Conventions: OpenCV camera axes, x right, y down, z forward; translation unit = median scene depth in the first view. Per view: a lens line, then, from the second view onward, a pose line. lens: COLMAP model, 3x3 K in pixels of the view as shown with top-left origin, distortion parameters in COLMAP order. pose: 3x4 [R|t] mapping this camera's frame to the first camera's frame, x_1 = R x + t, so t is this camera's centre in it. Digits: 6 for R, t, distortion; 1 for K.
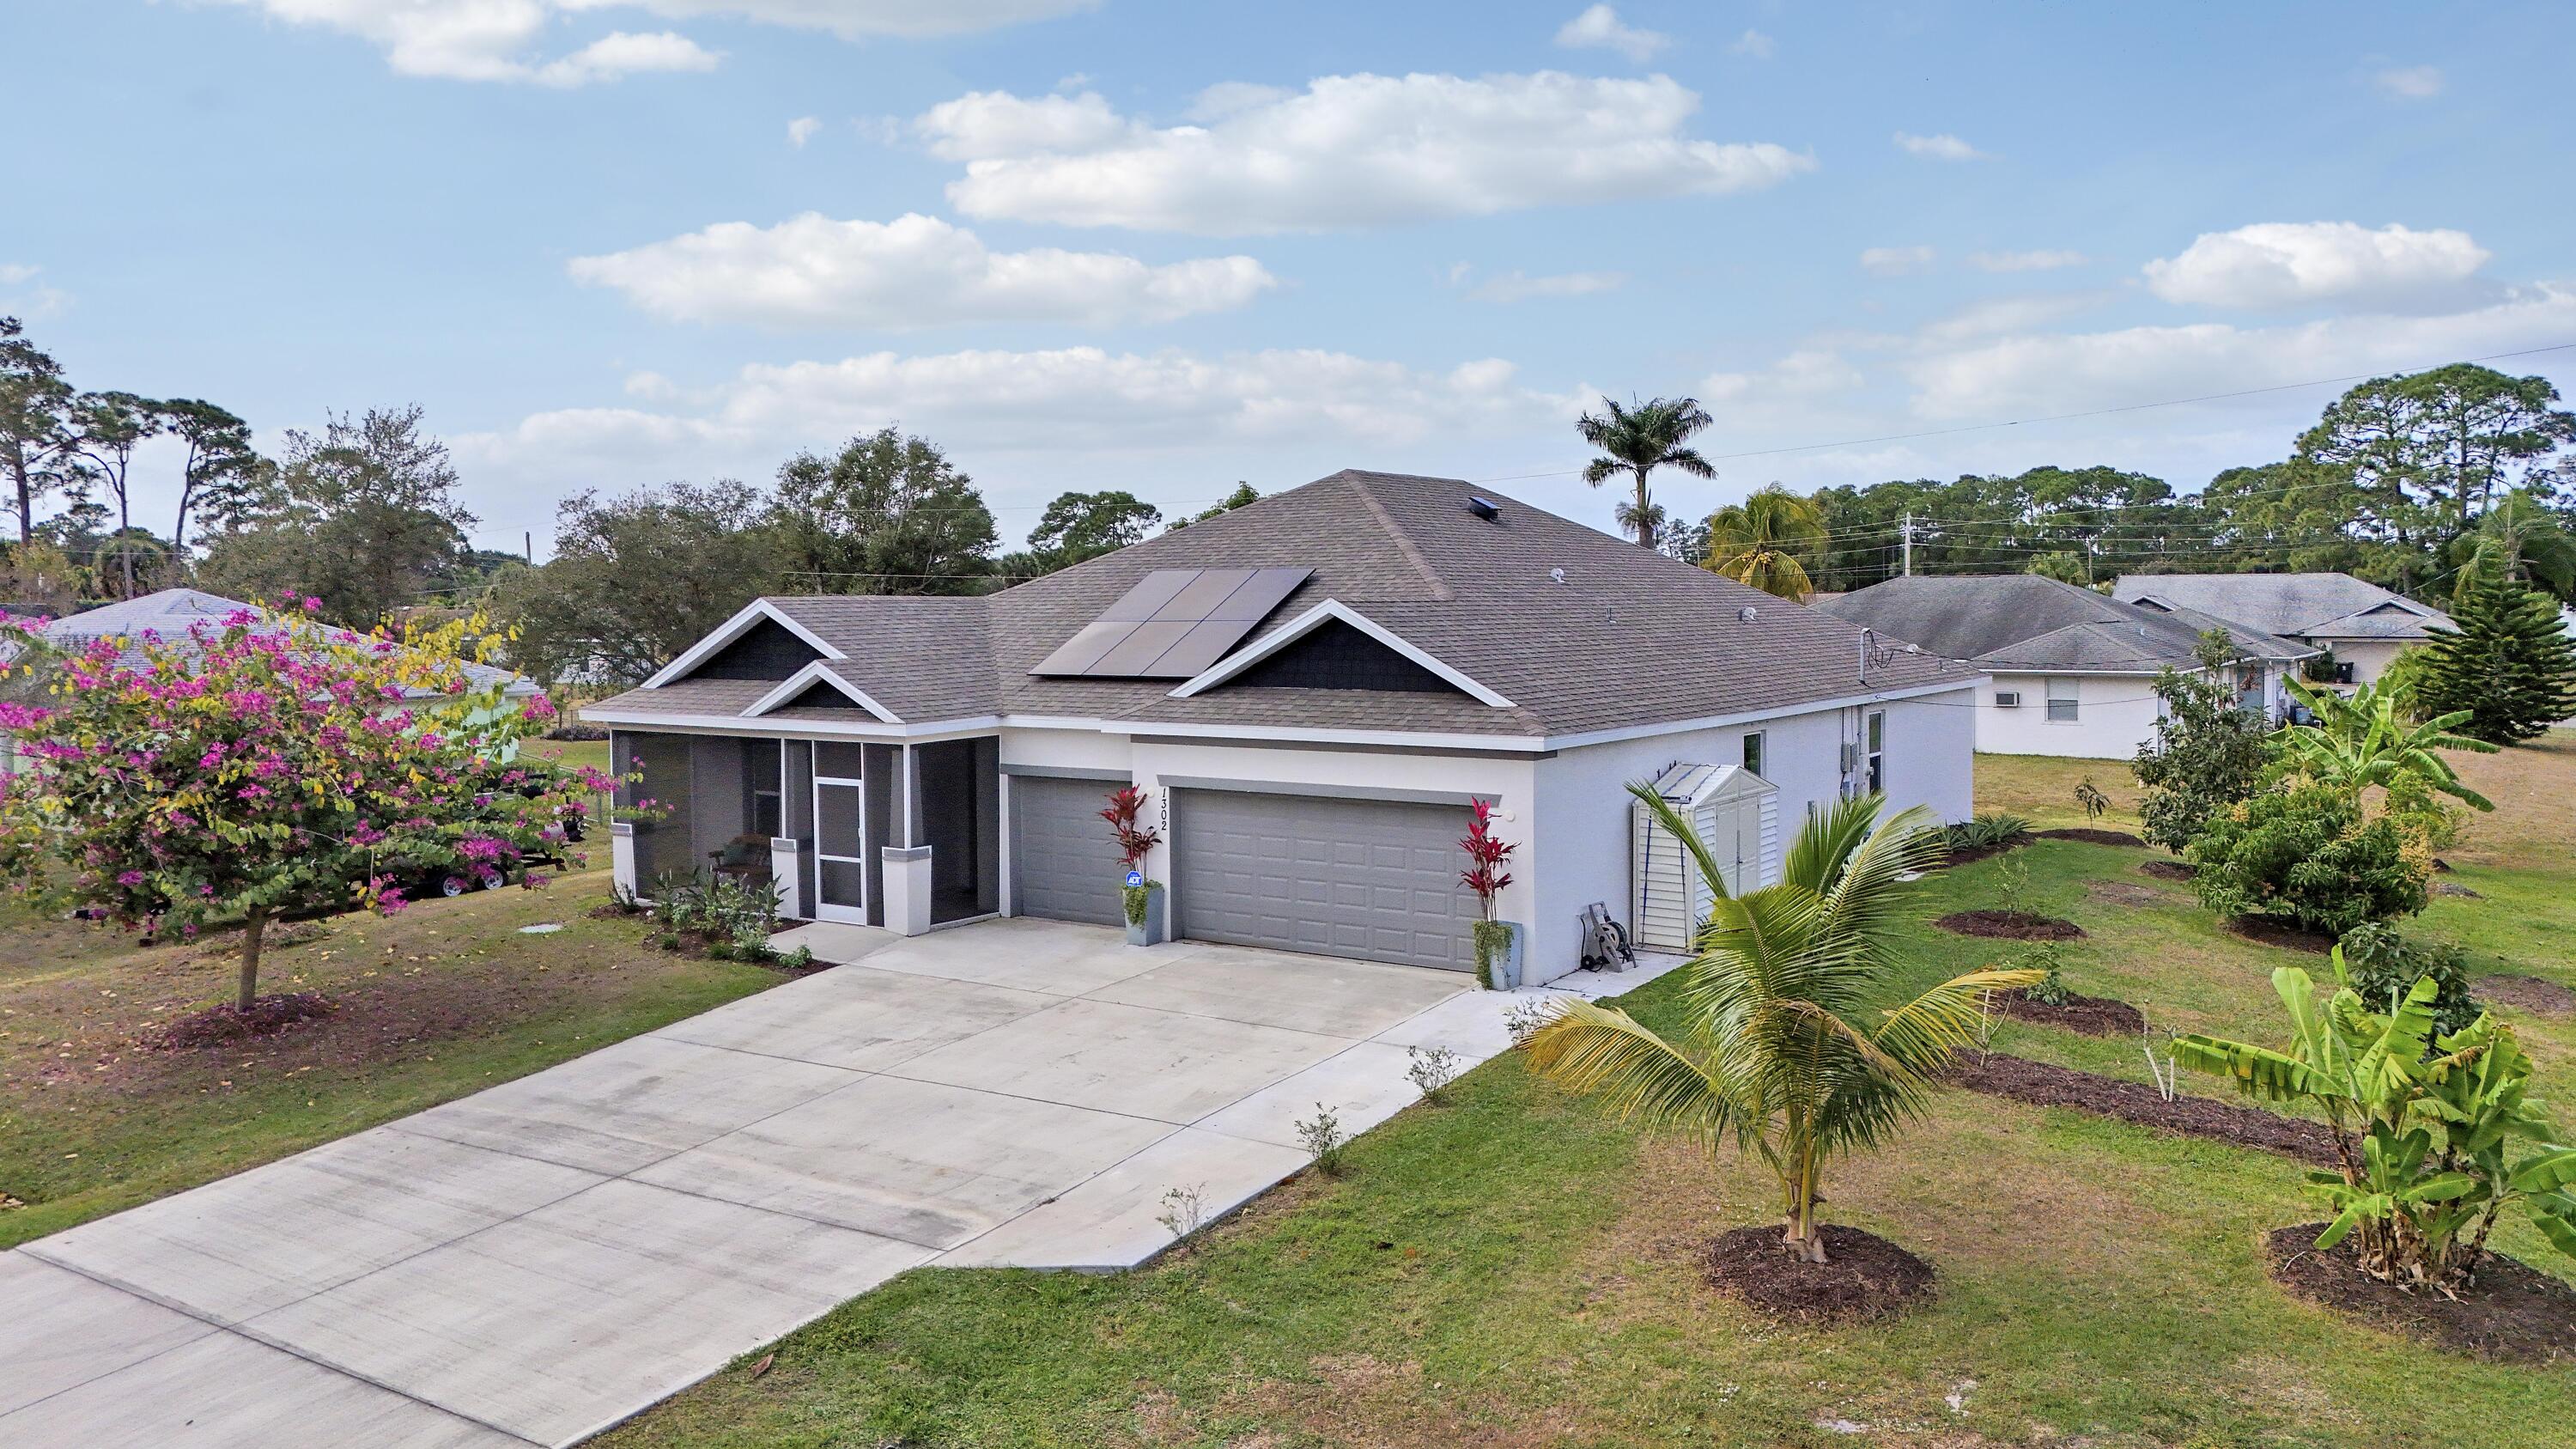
lens RADIAL K [[1923.3, 0, 1288.0], [0, 1923.3, 724.5], [0, 0, 1]] dist [0.056036, -0.004963]
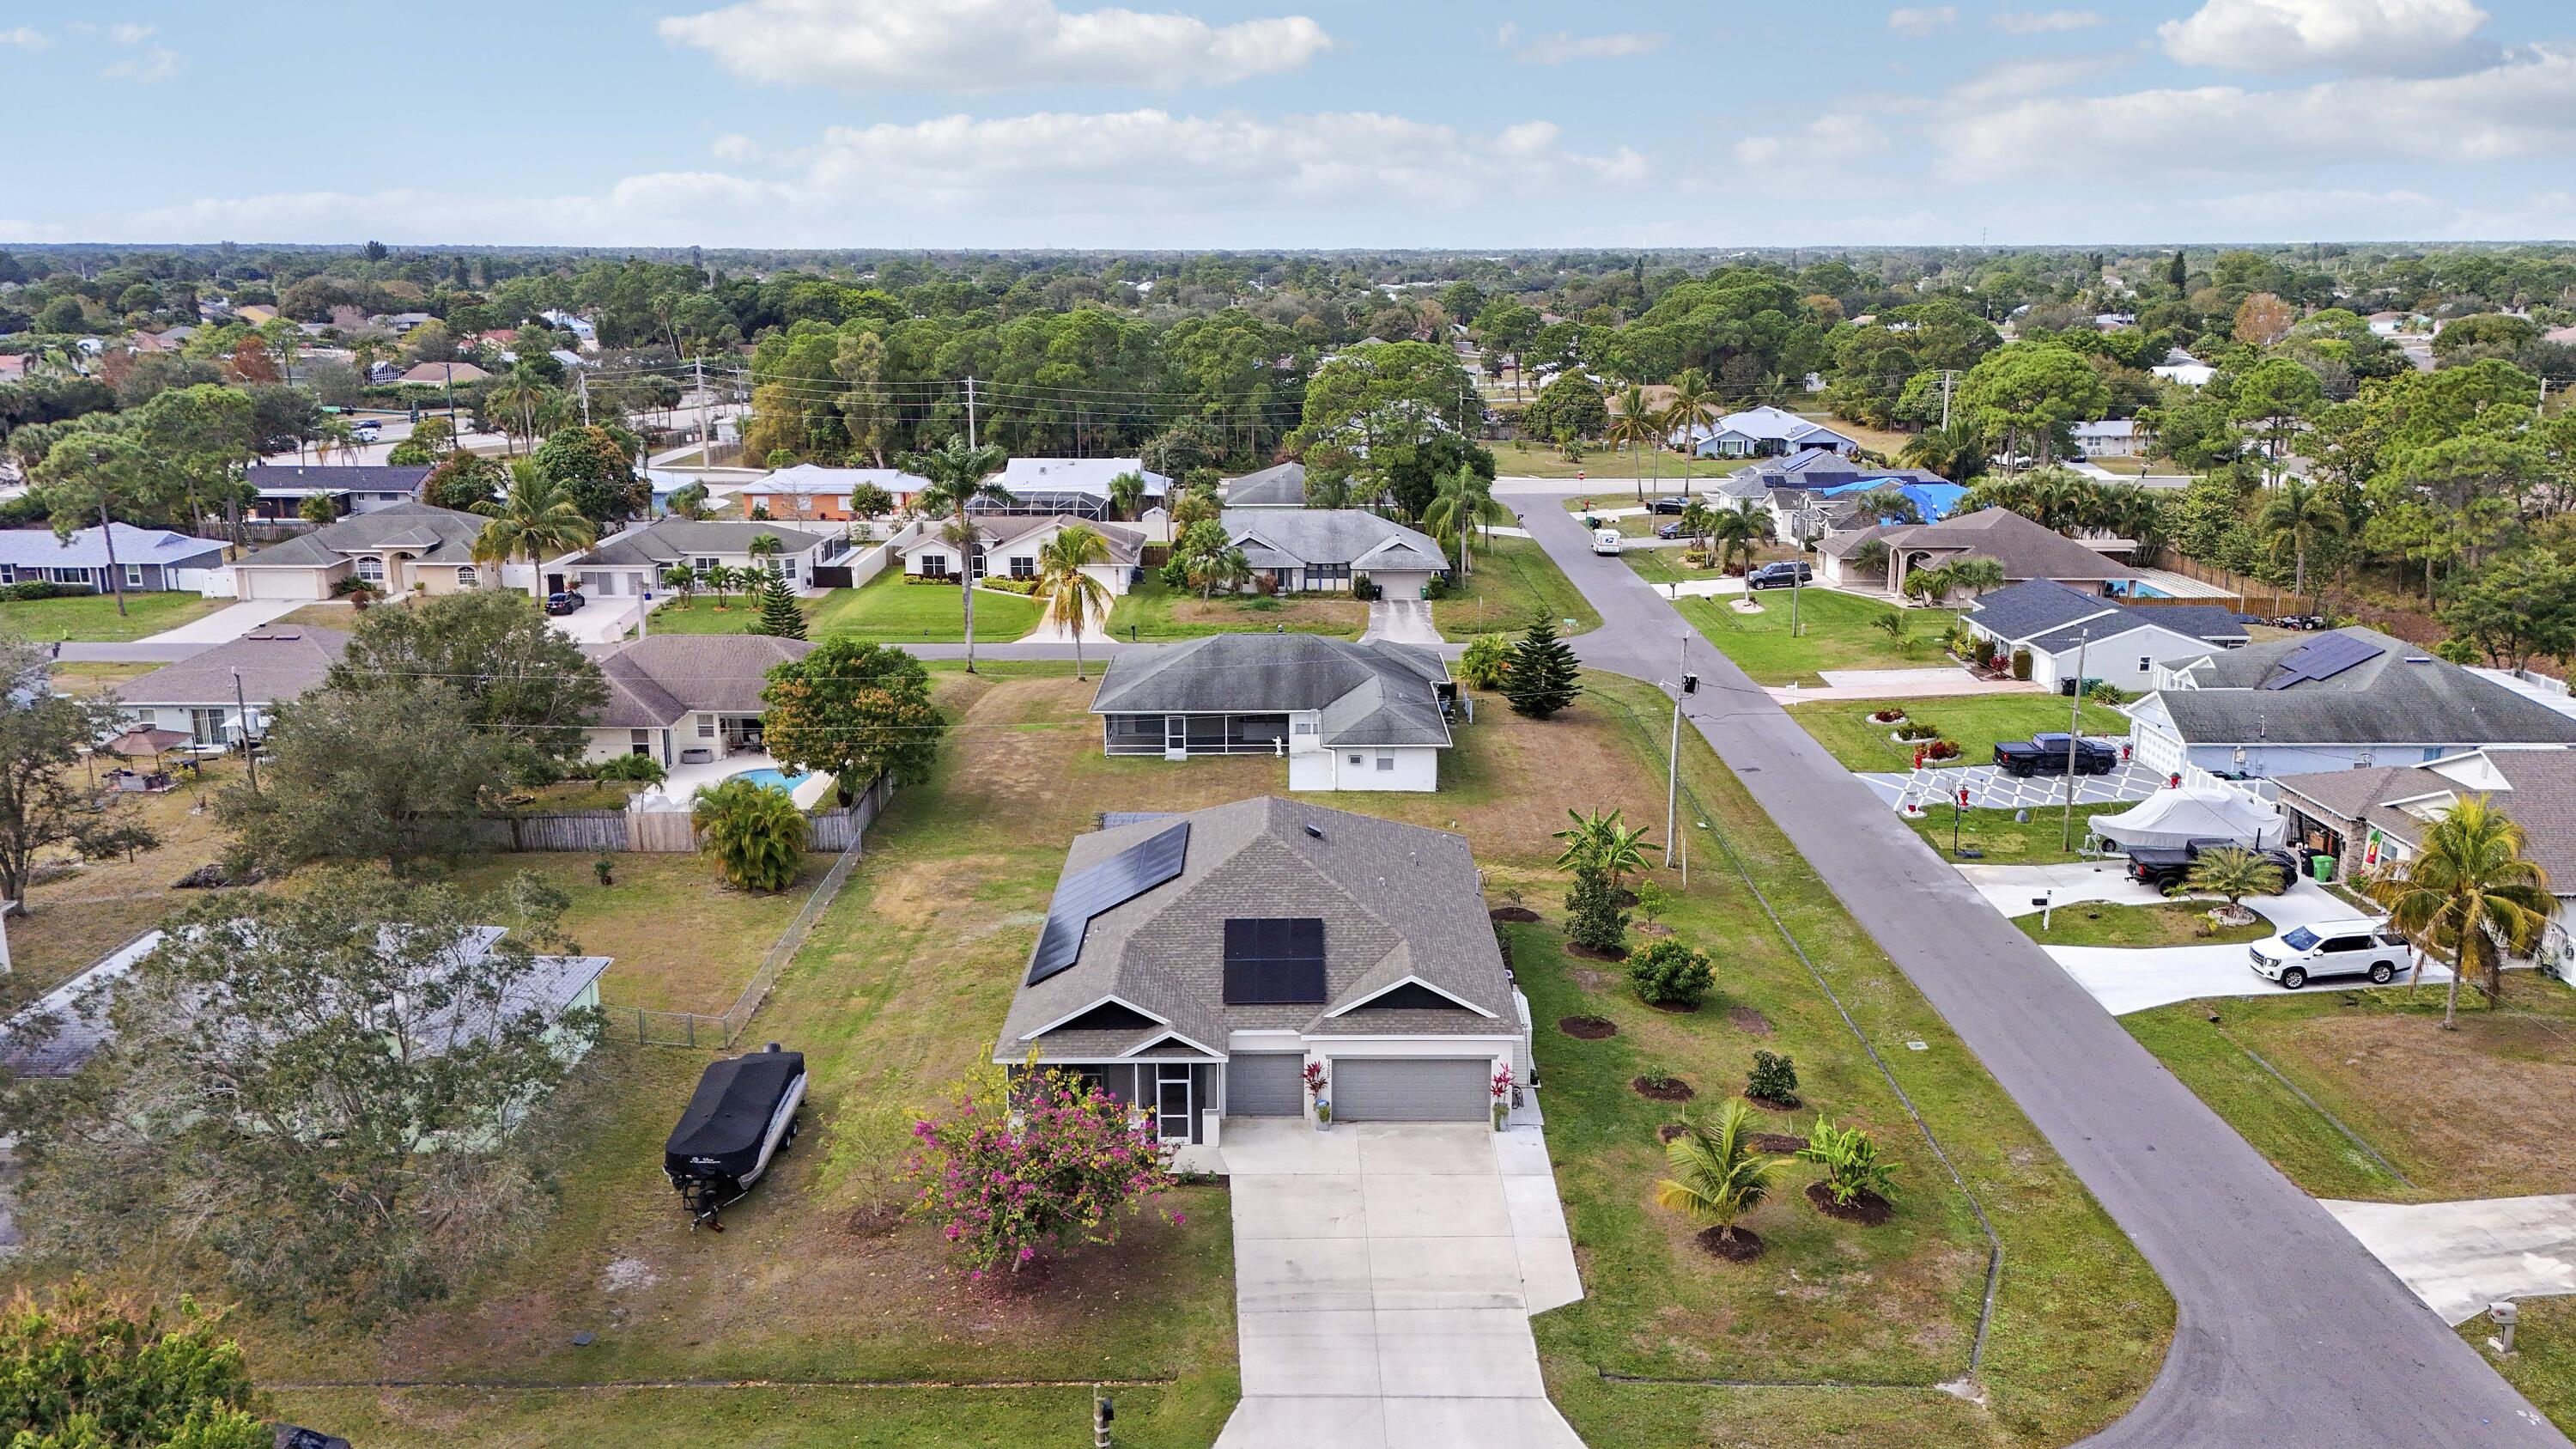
lens RADIAL K [[1923.3, 0, 1288.0], [0, 1923.3, 724.5], [0, 0, 1]] dist [0.056036, -0.004963]
pose [[0.833545, -0.129072, 0.537162, -1.570669], [0.036117, 0.982976, 0.180149, -0.943139], [-0.551270, -0.130761, 0.824016, -0.963302]]
